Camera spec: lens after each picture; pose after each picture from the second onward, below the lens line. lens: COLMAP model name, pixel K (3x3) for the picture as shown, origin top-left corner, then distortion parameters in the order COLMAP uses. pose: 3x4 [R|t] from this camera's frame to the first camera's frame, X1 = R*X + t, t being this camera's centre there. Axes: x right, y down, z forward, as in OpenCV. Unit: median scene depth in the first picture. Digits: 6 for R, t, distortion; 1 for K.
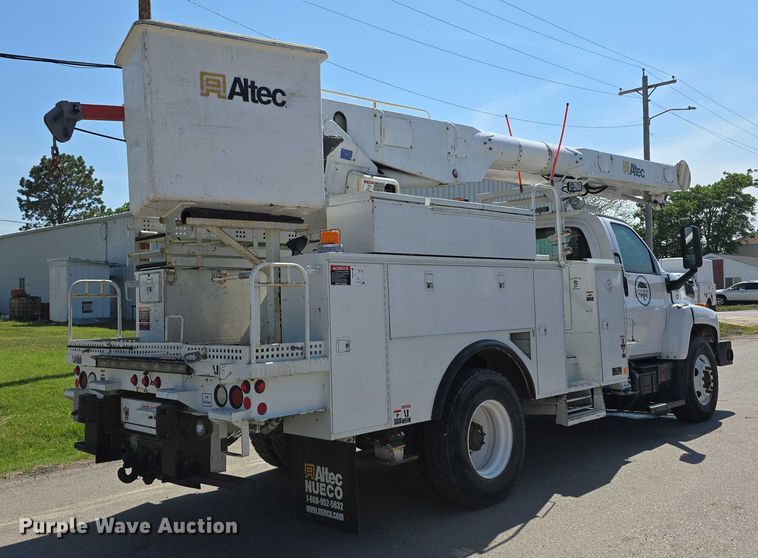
lens RADIAL K [[715.0, 0, 379.0], [0, 715.0, 279.0], [0, 0, 1]] dist [-0.013524, -0.004451]
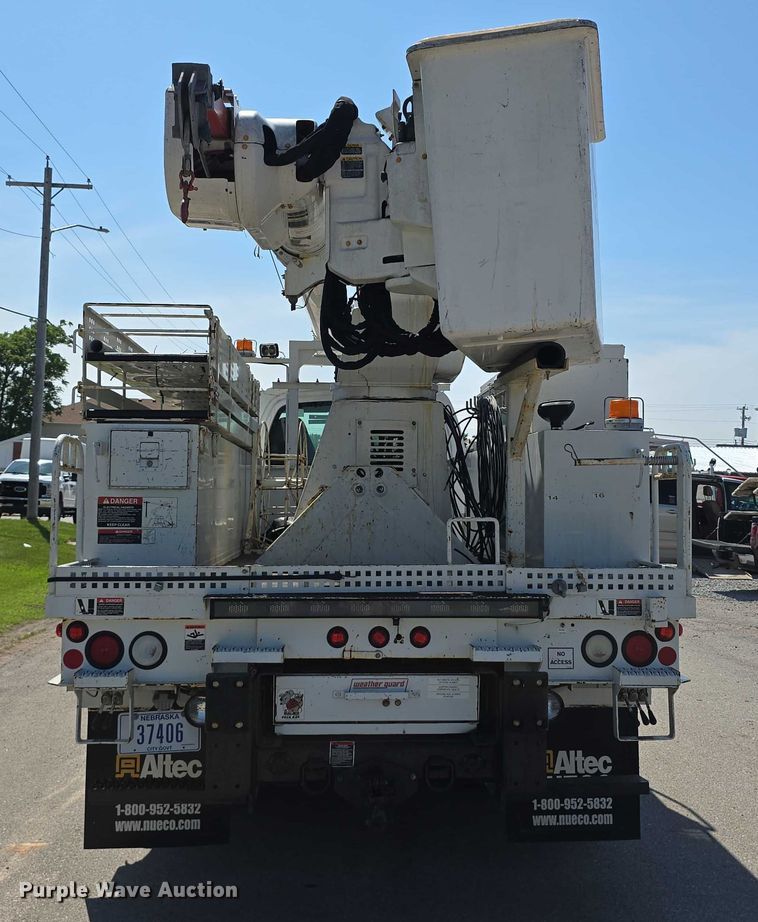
lens RADIAL K [[1056.5, 0, 379.0], [0, 1056.5, 461.0], [0, 0, 1]] dist [0.094032, -0.032112]
pose [[0.676163, 0.057993, 0.734466, -0.737368], [-0.055143, 0.998085, -0.028042, 0.025190], [-0.734685, -0.021540, 0.678066, 0.361499]]
